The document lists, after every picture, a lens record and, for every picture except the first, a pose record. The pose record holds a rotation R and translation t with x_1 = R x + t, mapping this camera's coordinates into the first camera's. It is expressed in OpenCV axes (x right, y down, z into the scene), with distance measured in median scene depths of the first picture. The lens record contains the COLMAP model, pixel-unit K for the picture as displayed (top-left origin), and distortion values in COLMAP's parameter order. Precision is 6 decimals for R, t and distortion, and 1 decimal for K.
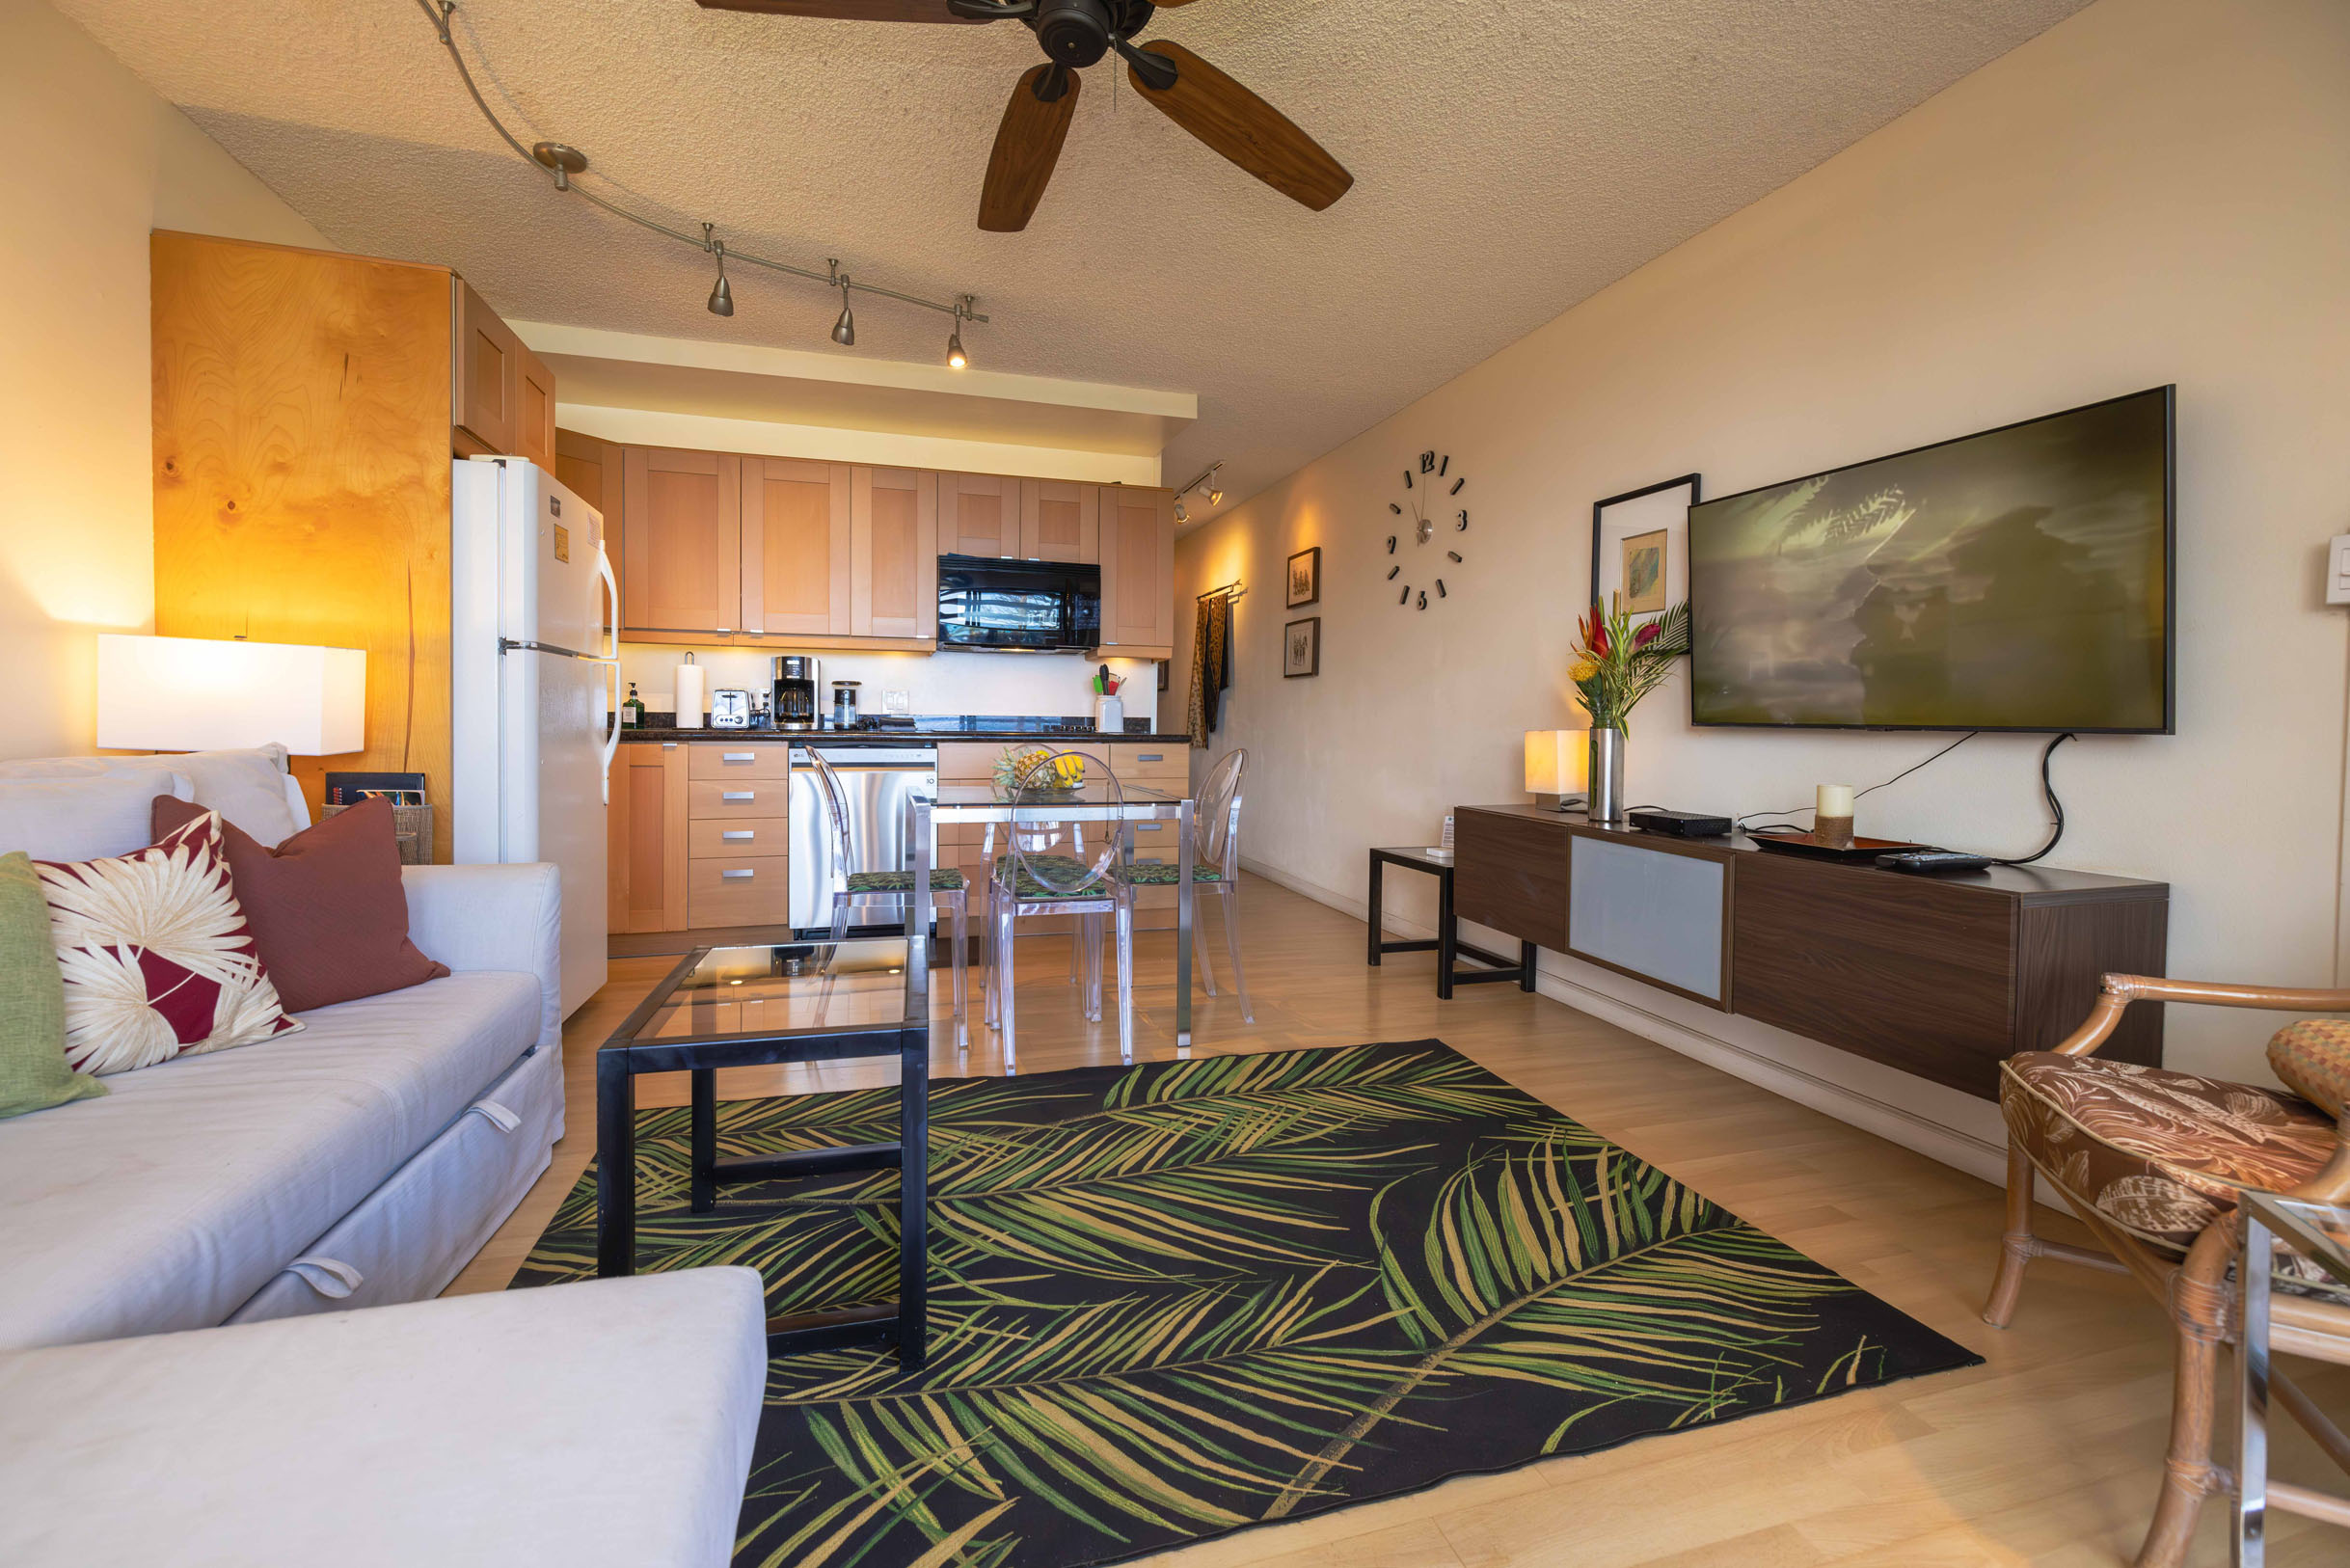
lens RADIAL K [[997.9, 0, 1162.8], [0, 997.9, 740.8], [0, 0, 1]] dist [0.000301, 0.000741]
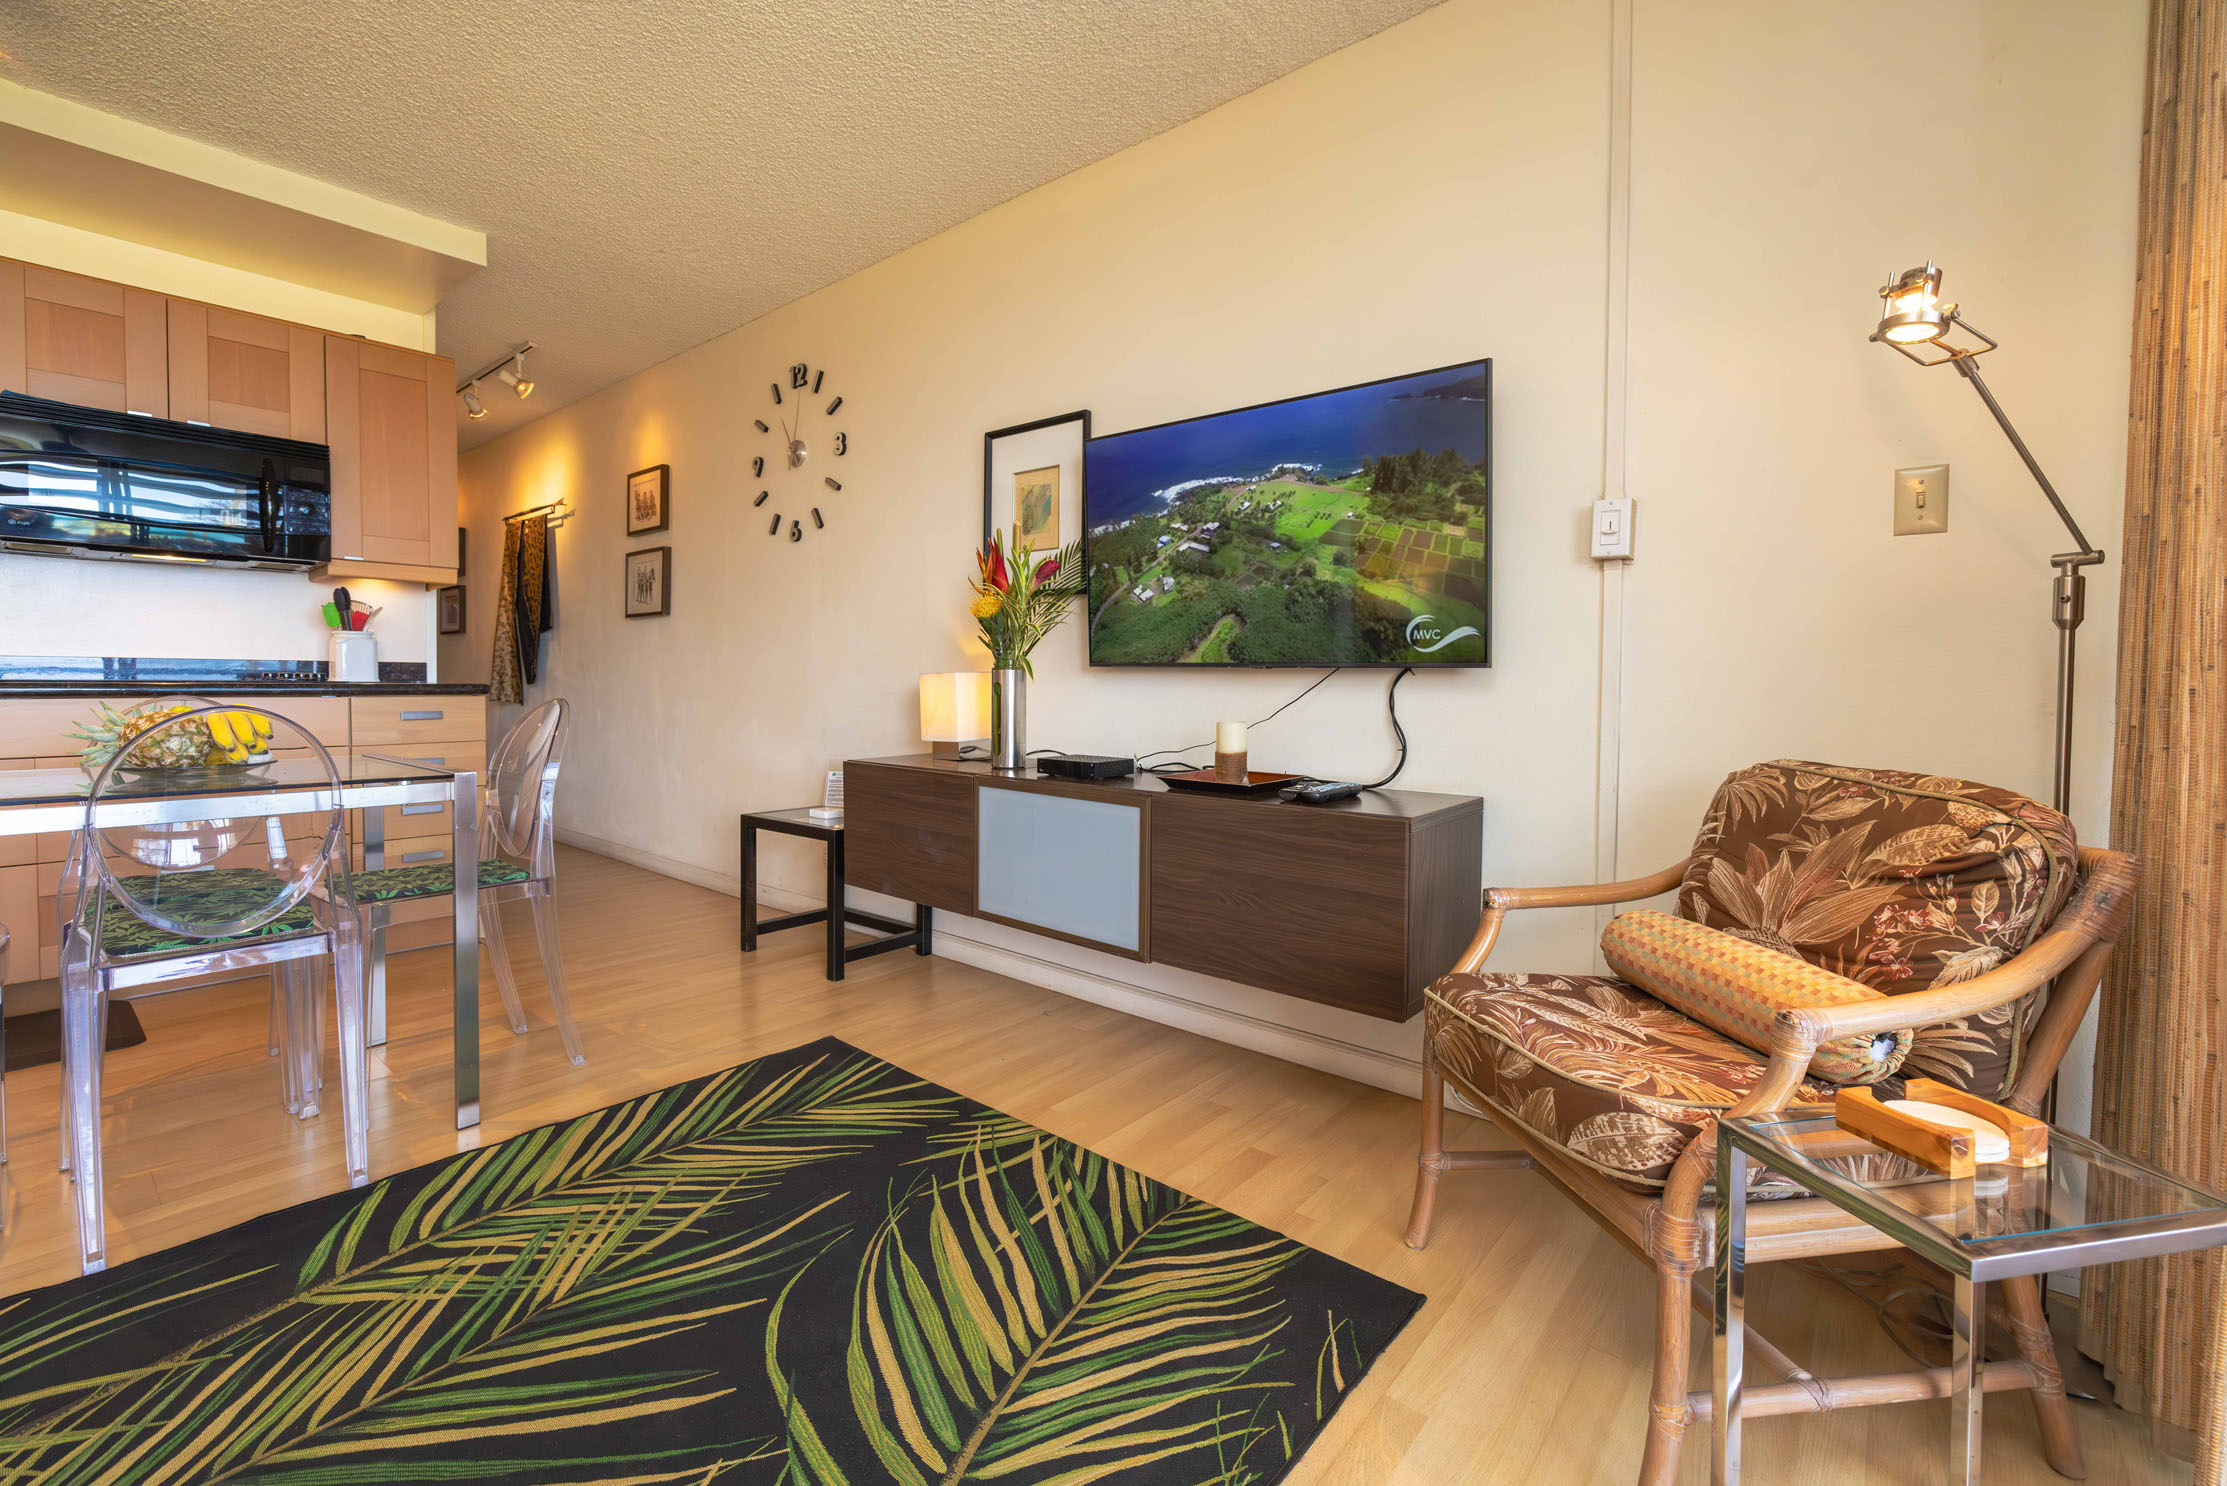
lens RADIAL K [[945.6, 0, 1122.3], [0, 945.6, 705.6], [0, 0, 1]] dist [0.000301, 0.000741]
pose [[0.825406, -0.019143, 0.564215, 0.035064], [0.013111, 0.999805, 0.014742, 0.010786], [-0.564388, -0.004770, 0.825496, 0.229947]]
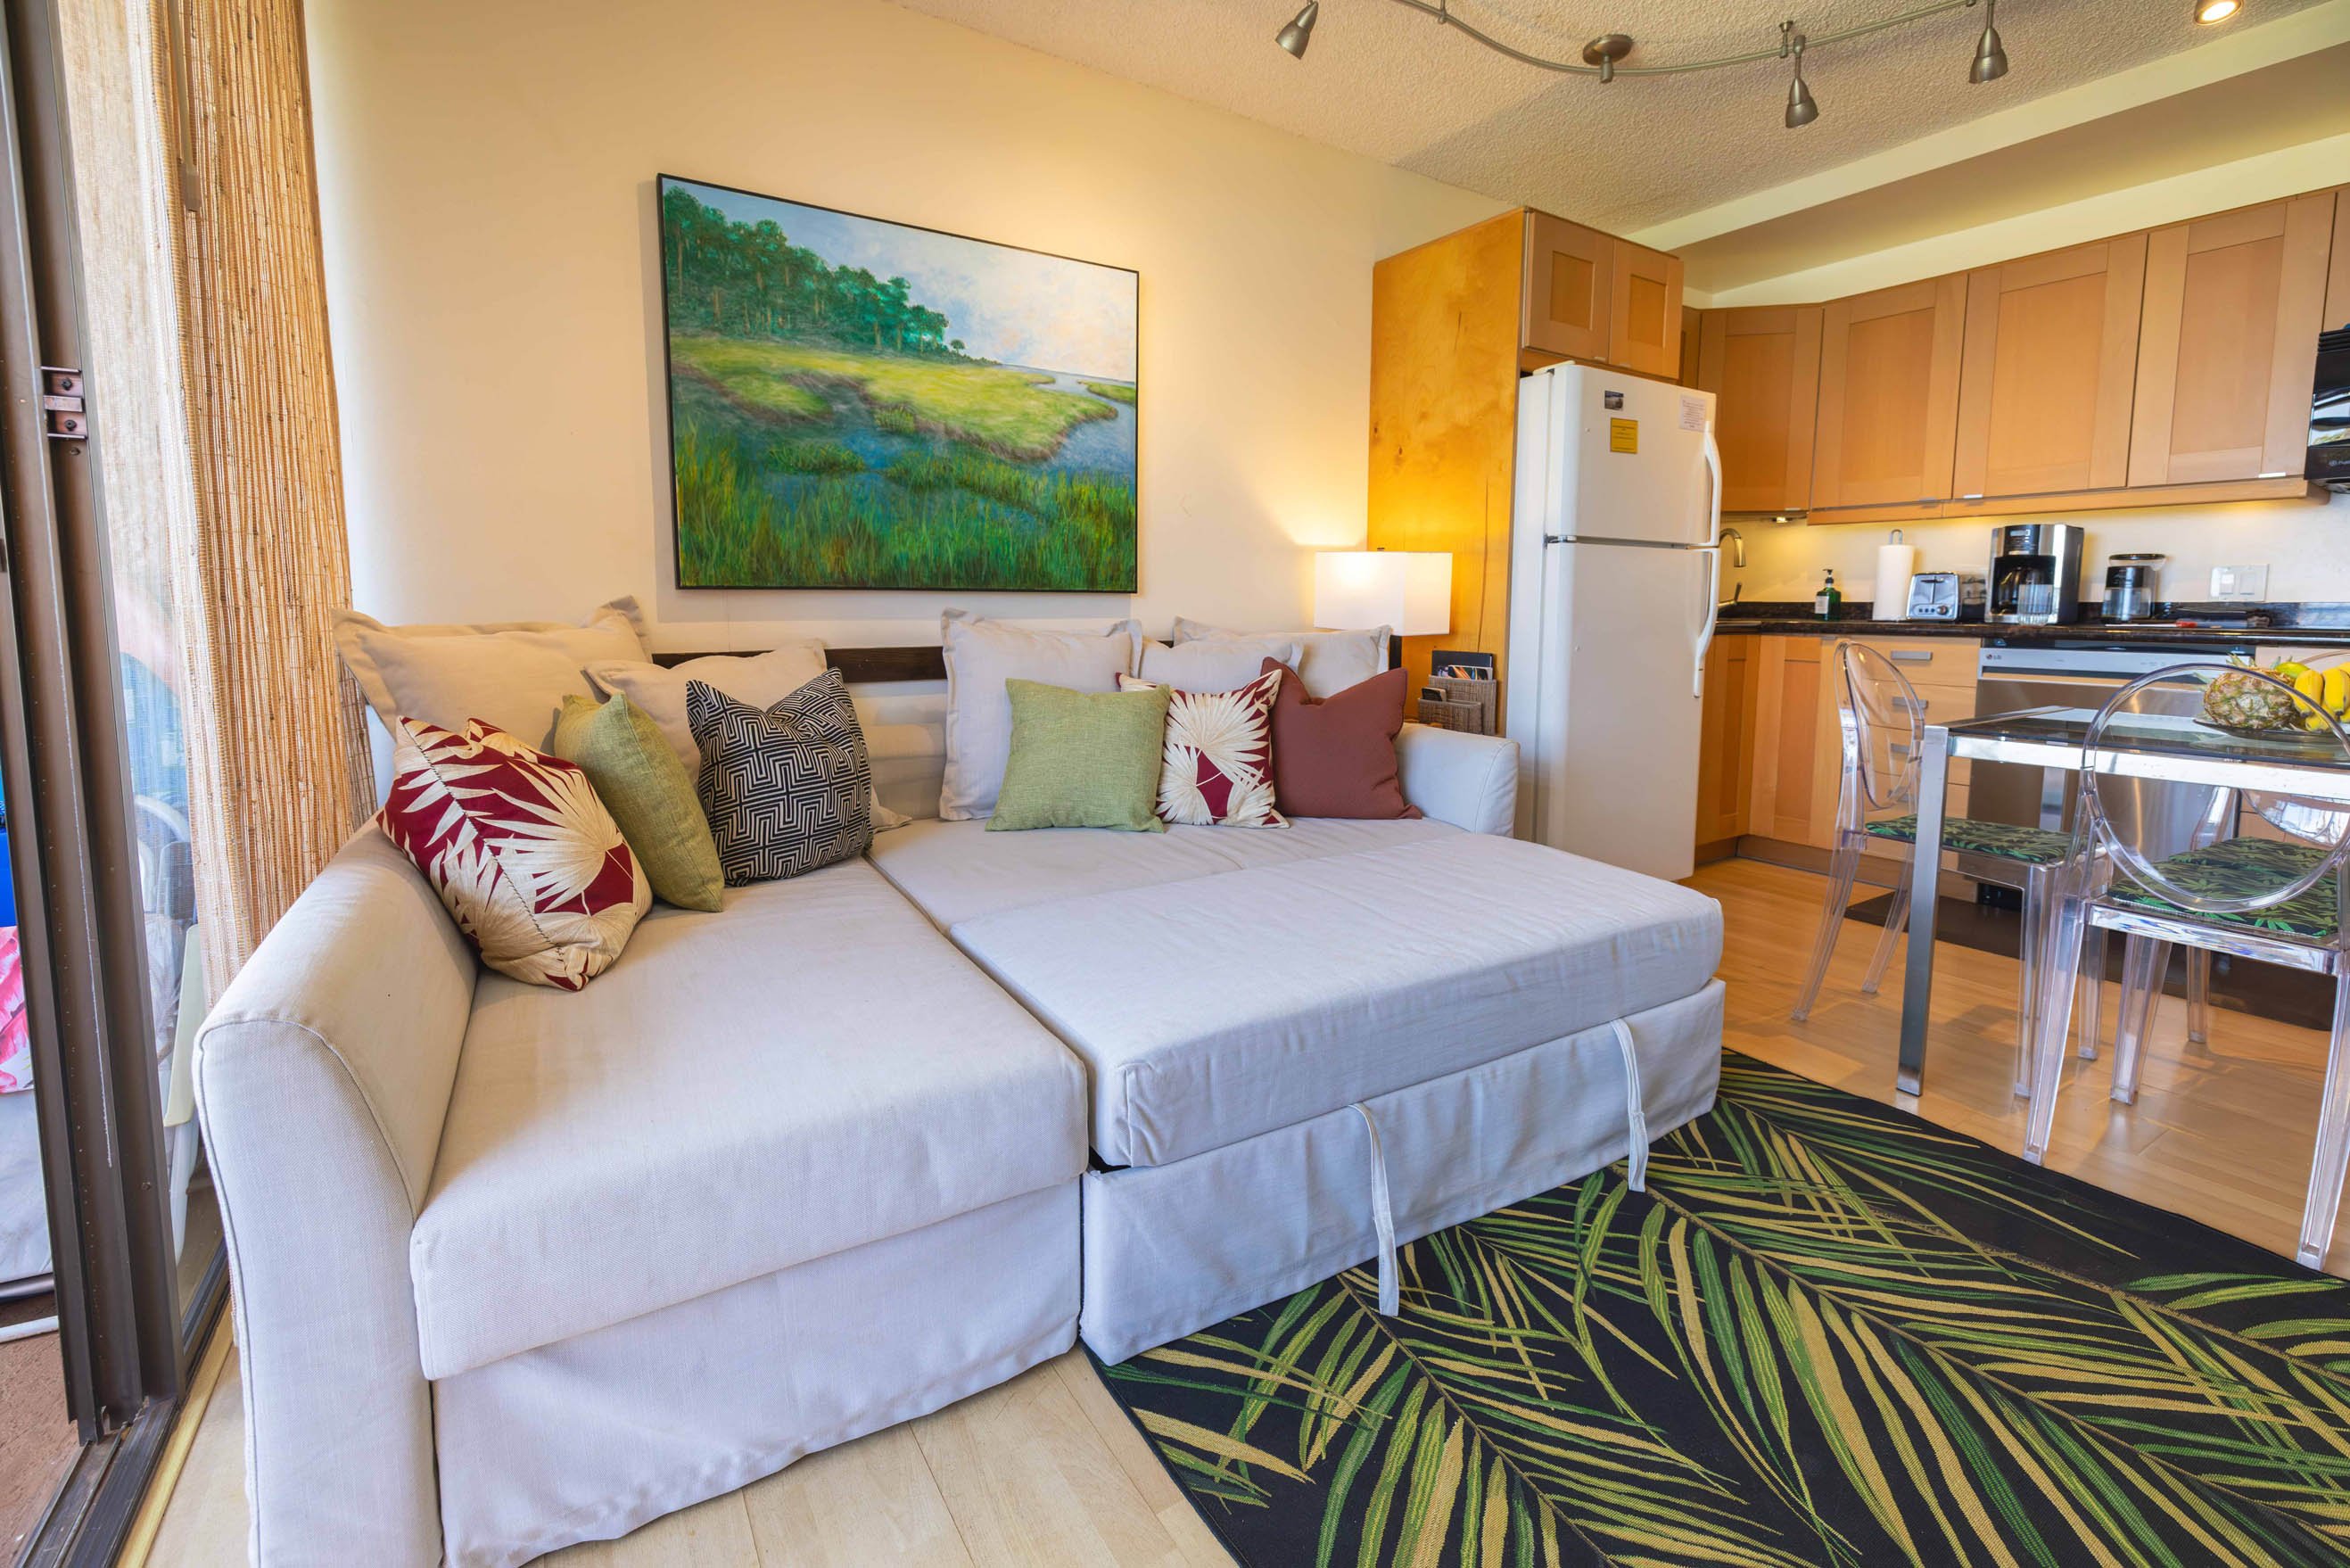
lens RADIAL K [[997.9, 0, 1182.1], [0, 997.9, 695.7], [0, 0, 1]] dist [0.000301, 0.000741]
pose [[0.288391, 0.079097, -0.954240, 0.291119], [-0.021787, 0.996866, 0.076046, -0.000322], [0.957265, -0.001141, 0.289211, 0.302897]]
